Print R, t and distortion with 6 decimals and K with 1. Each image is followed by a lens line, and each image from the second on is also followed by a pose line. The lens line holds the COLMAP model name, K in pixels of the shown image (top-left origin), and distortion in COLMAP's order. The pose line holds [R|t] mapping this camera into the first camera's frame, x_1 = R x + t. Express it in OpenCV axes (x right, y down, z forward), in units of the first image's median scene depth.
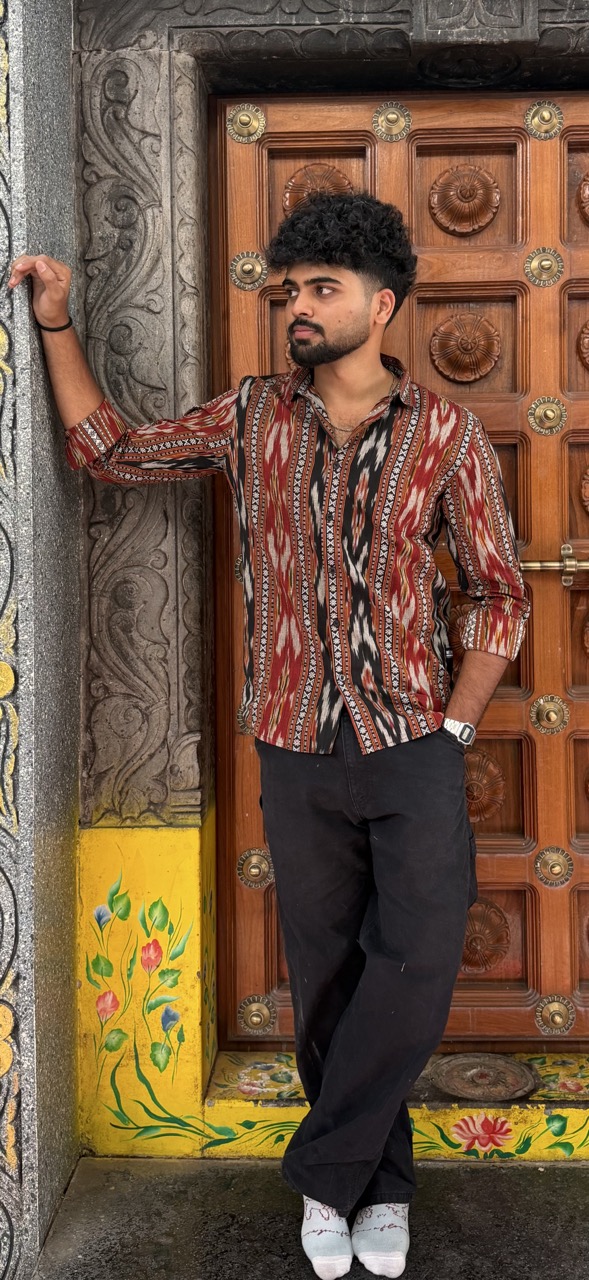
lens RADIAL K [[1127.5, 0, 311.9], [0, 1127.5, 549.7], [0, 0, 1]] dist [0.126274, -0.227398]
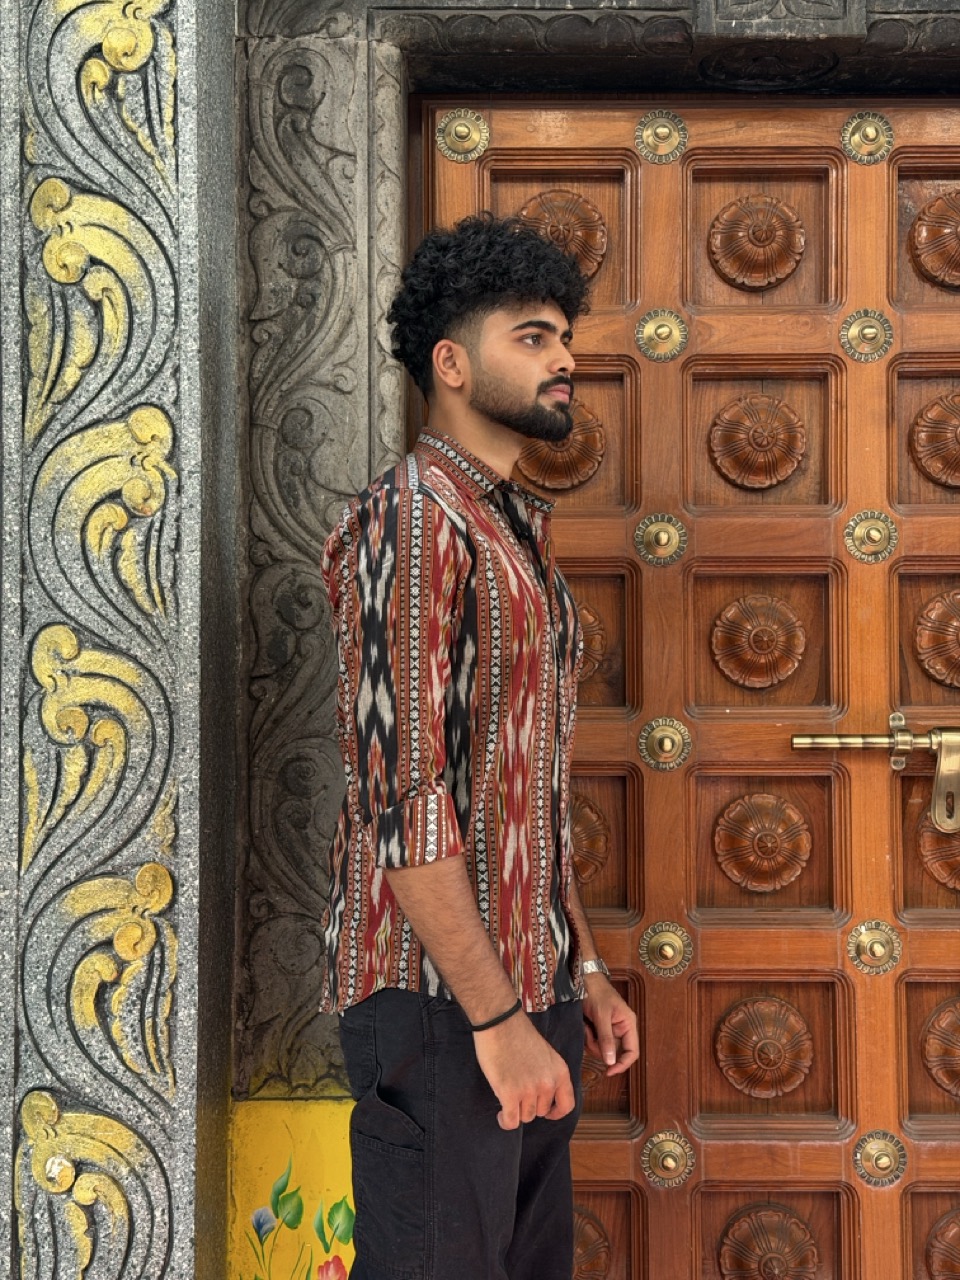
lens RADIAL K [[1774.6, 0, 477.6], [0, 1774.6, 660.2], [0, 0, 1]] dist [0.104177, 0.000000]
pose [[0.999359, 0.010095, 0.034343, -0.089906], [-0.009001, 0.999452, -0.031845, 0.000263], [-0.034646, 0.031515, 0.998903, -0.147673]]
